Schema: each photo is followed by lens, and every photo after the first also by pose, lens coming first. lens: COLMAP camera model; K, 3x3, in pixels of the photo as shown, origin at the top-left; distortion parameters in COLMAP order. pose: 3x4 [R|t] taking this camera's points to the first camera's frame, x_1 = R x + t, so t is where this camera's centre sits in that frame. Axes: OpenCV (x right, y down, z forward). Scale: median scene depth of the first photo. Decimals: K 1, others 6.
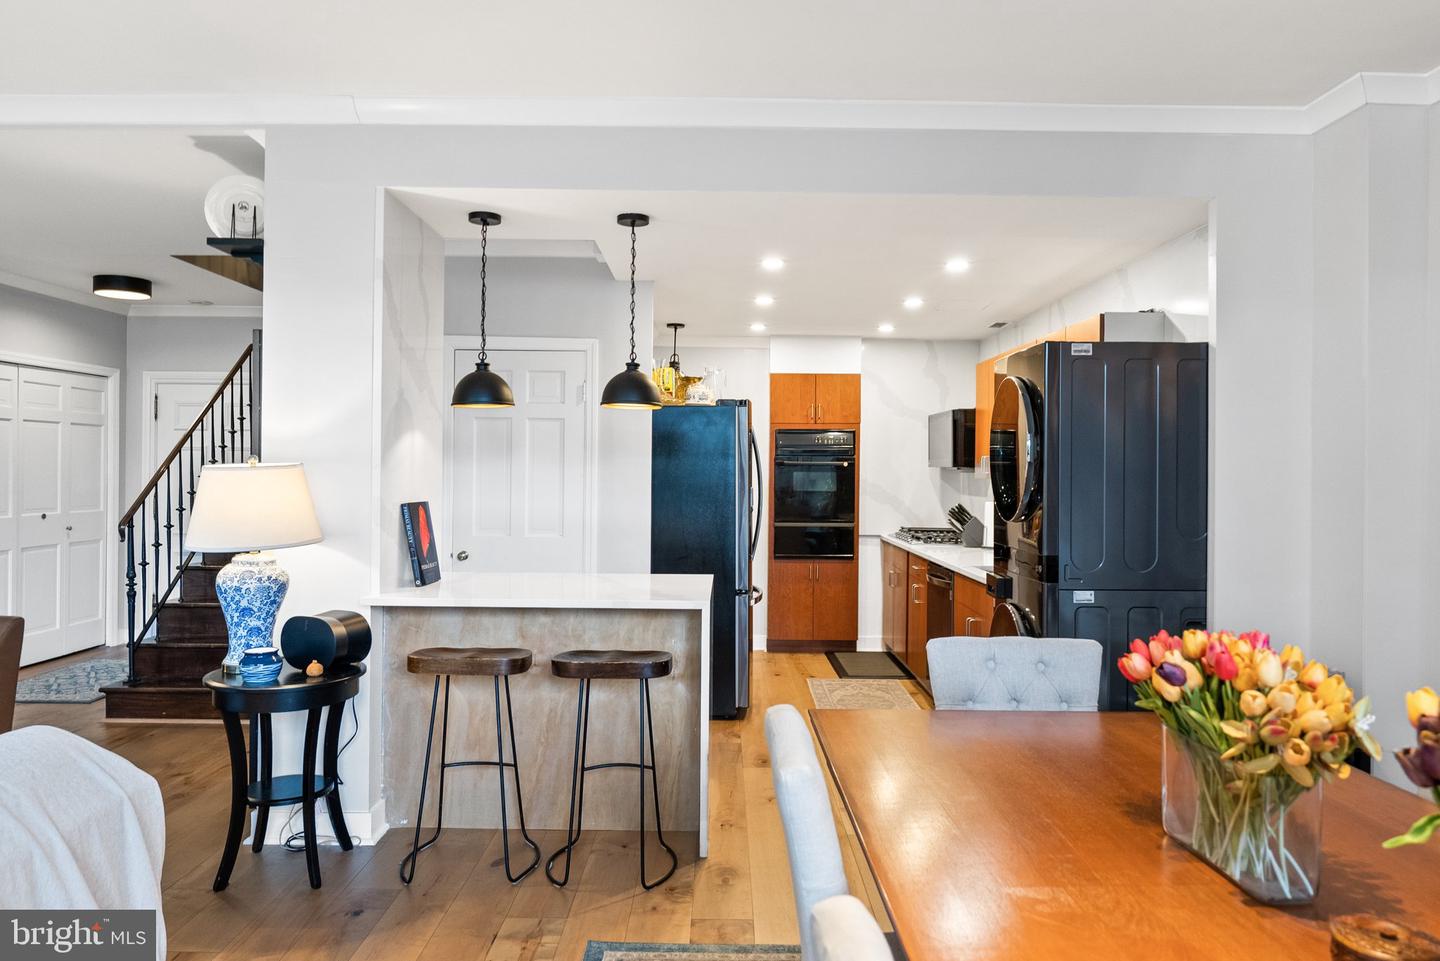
lens RADIAL K [[956.2, 0, 718.9], [0, 956.2, 467.1], [0, 0, 1]] dist [0.002610, -0.000441]
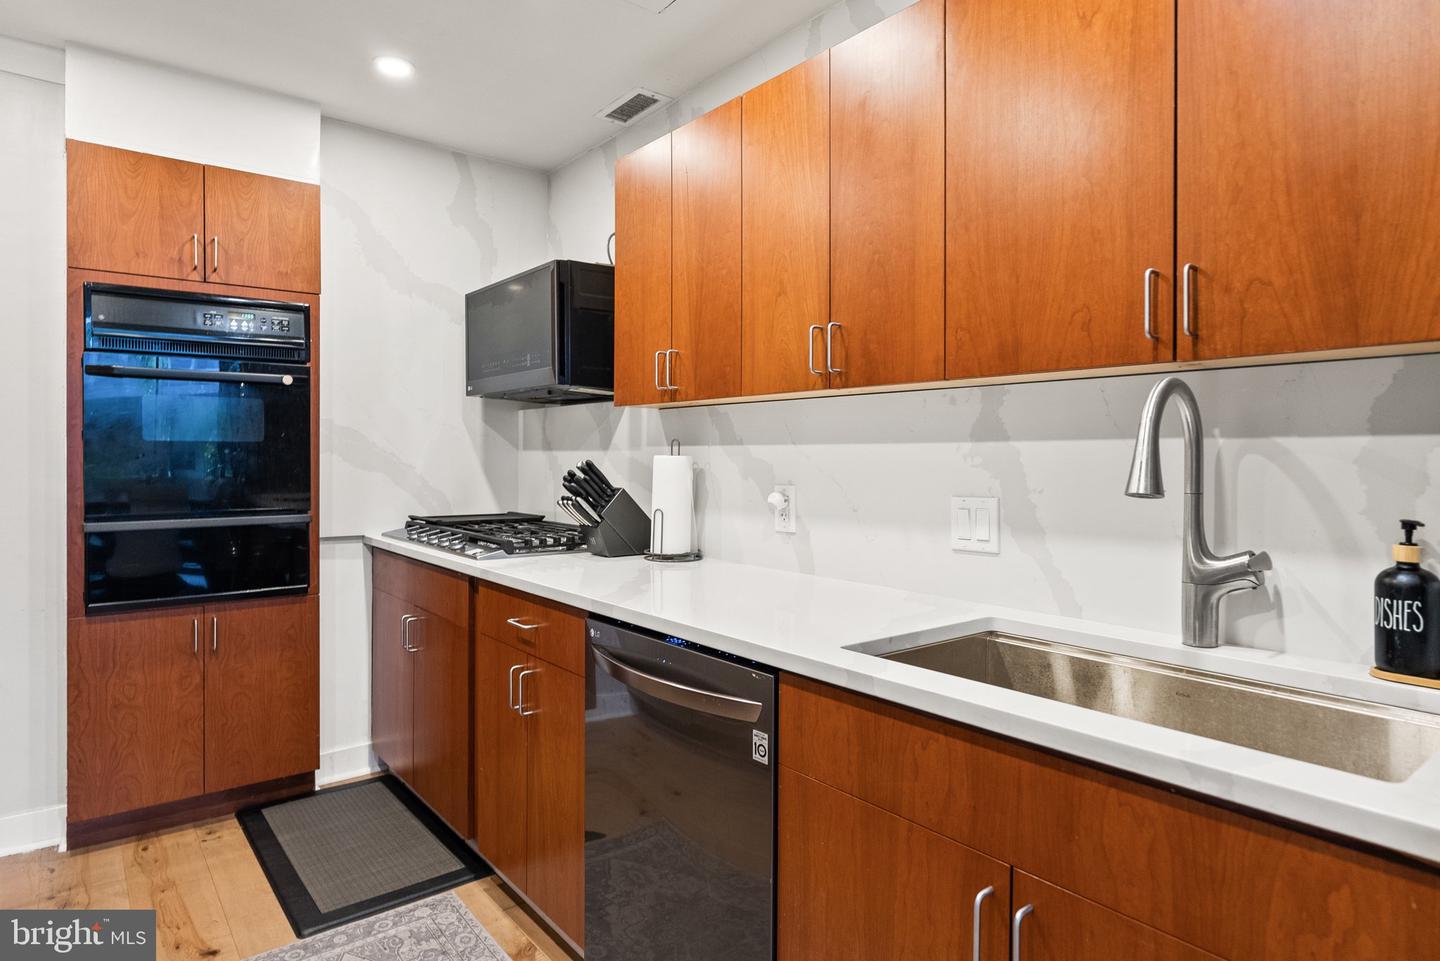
lens RADIAL K [[822.8, 0, 725.2], [0, 822.8, 461.7], [0, 0, 1]] dist [-0.002761, 0.000939]
pose [[0.777148, -0.011774, 0.629208, 0.058026], [0.001336, 0.999854, 0.017060, 0.031840], [-0.629317, -0.012418, 0.777050, 0.660618]]
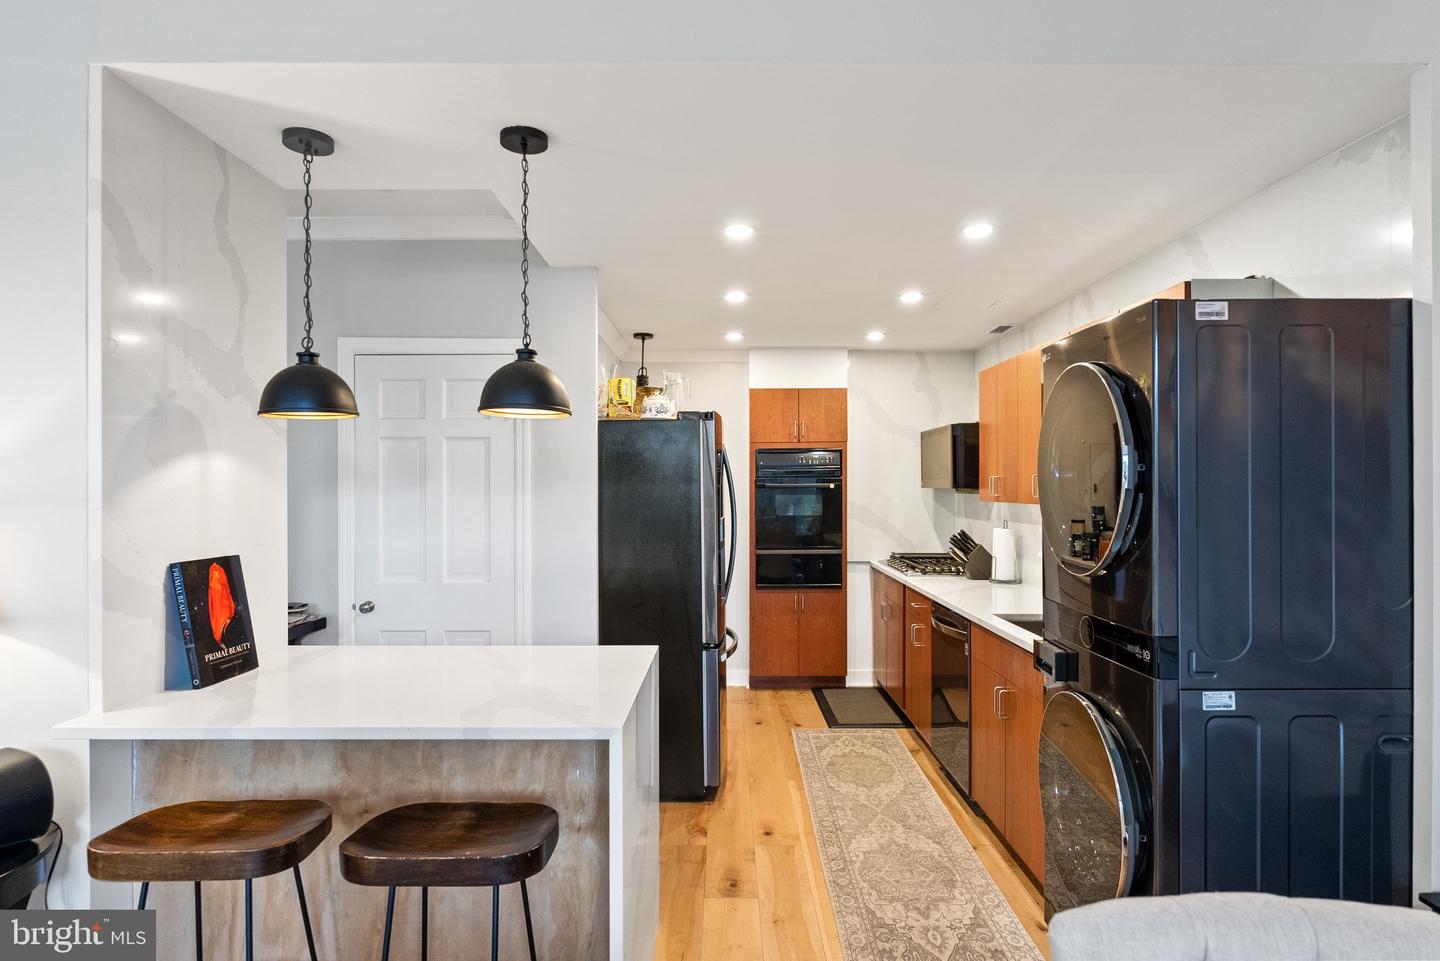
lens RADIAL K [[786.0, 0, 723.0], [0, 786.0, 491.5], [0, 0, 1]] dist [-0.004790, -0.000687]
pose [[0.999926, -0.012148, 0.000645, 0.030609], [0.012141, 0.999882, 0.009446, -0.007117], [-0.000759, -0.009438, 0.999955, 0.275785]]
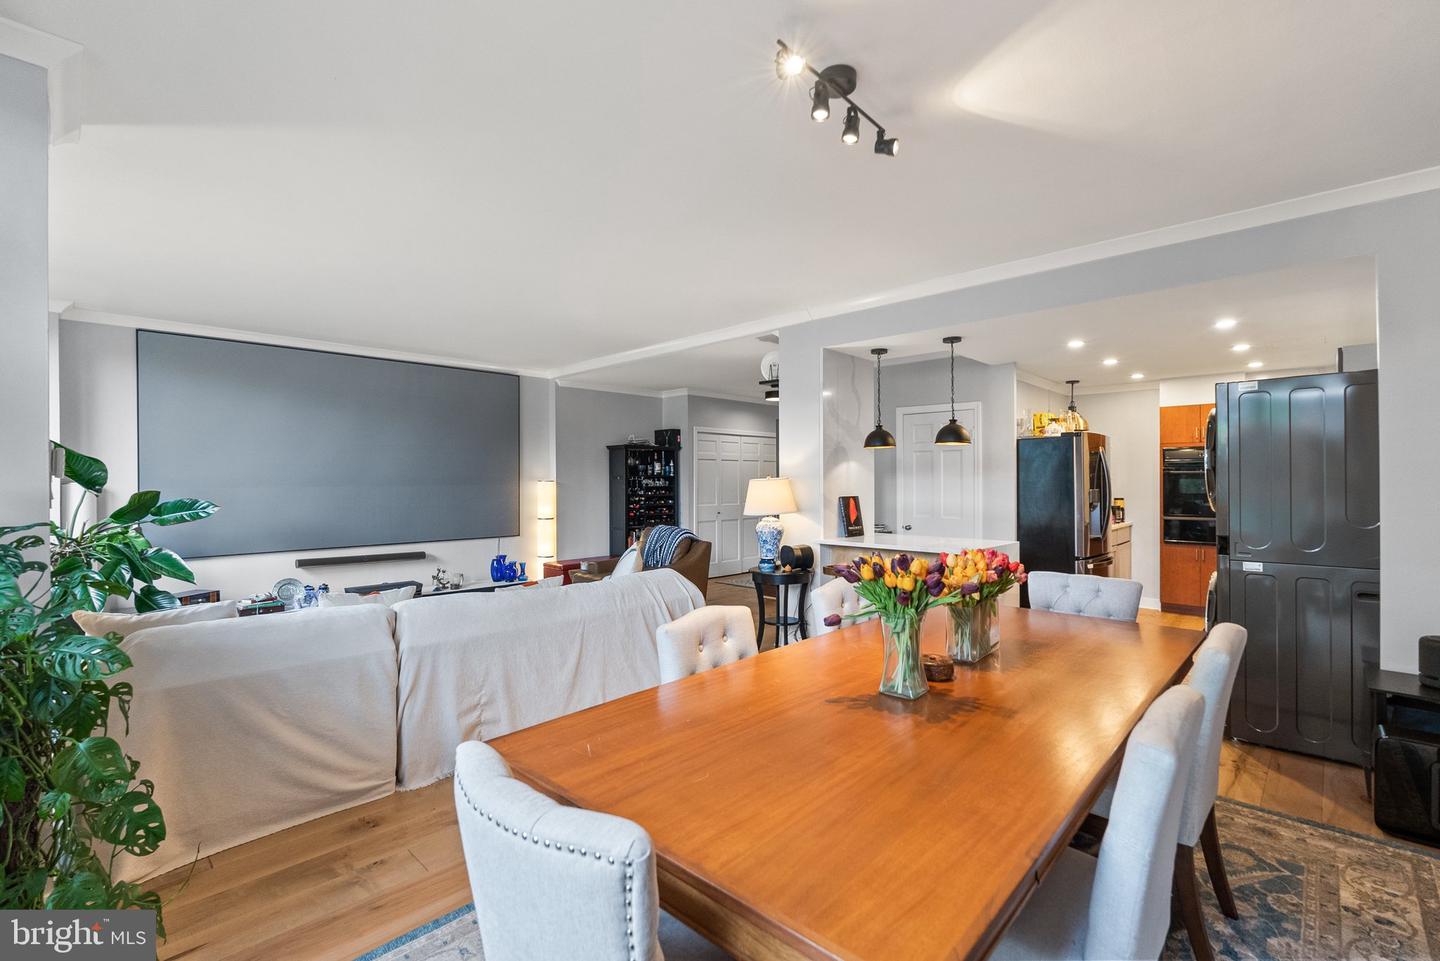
lens RADIAL K [[645.6, 0, 722.5], [0, 645.6, 468.4], [0, 0, 1]] dist [-0.004396, -0.000396]
pose [[0.723666, -0.025411, -0.689682, 0.270854], [0.012053, 0.999635, -0.024184, 0.004571], [0.690045, 0.009189, 0.723708, -0.111189]]
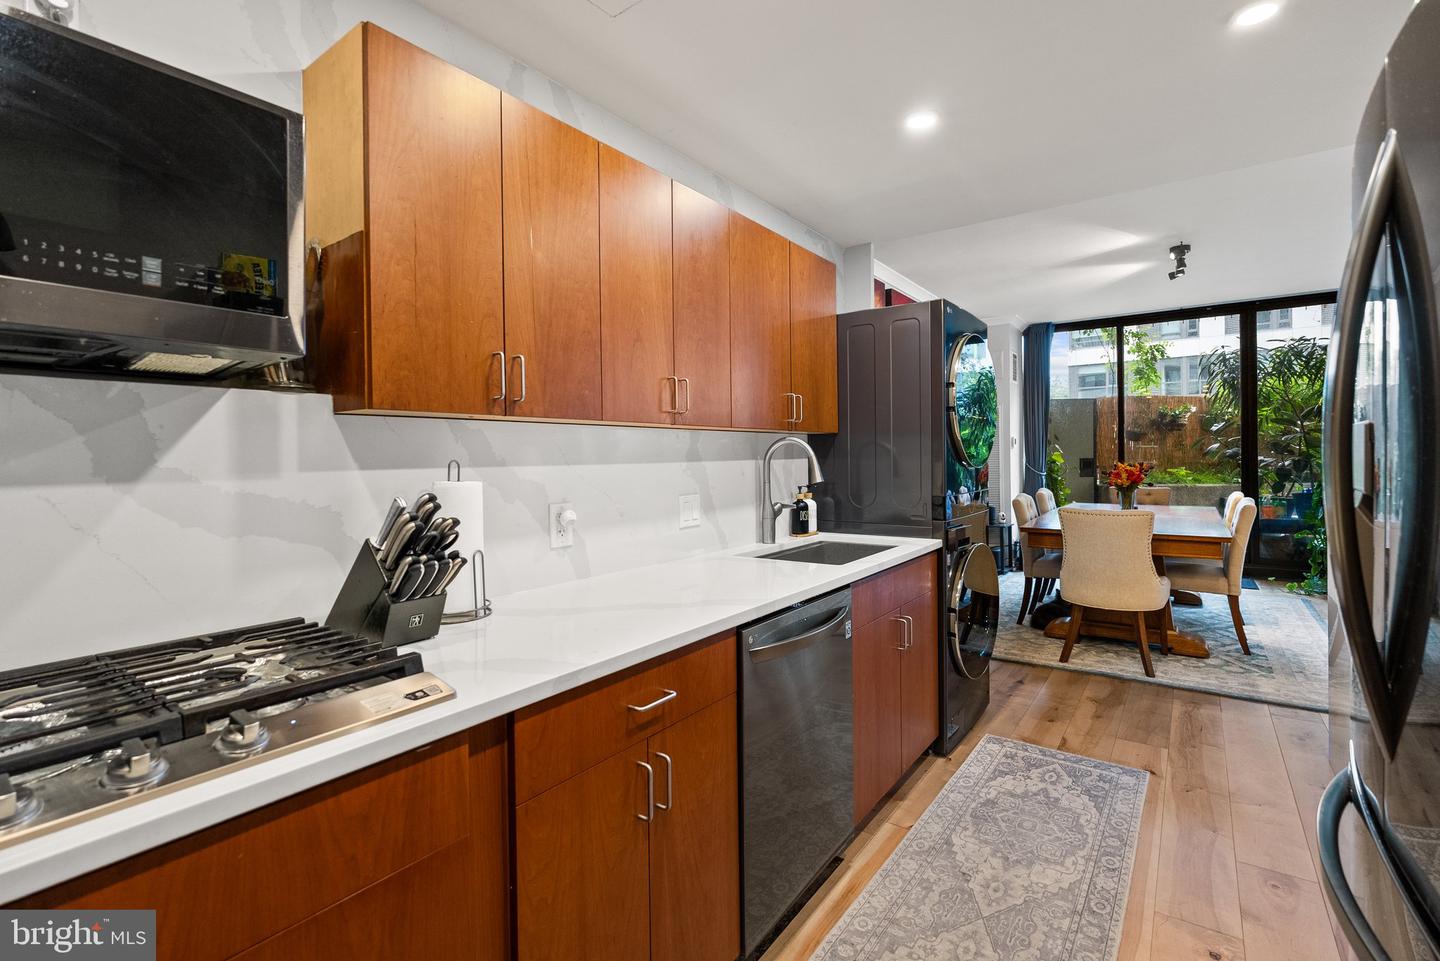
lens RADIAL K [[663.6, 0, 713.9], [0, 663.6, 460.6], [0, 0, 1]] dist [-0.002164, -0.000130]
pose [[-0.811185, 0.002405, 0.584785, 0.065042], [0.006824, 0.999962, 0.005354, 0.027303], [-0.584750, 0.008334, -0.811170, 1.115729]]
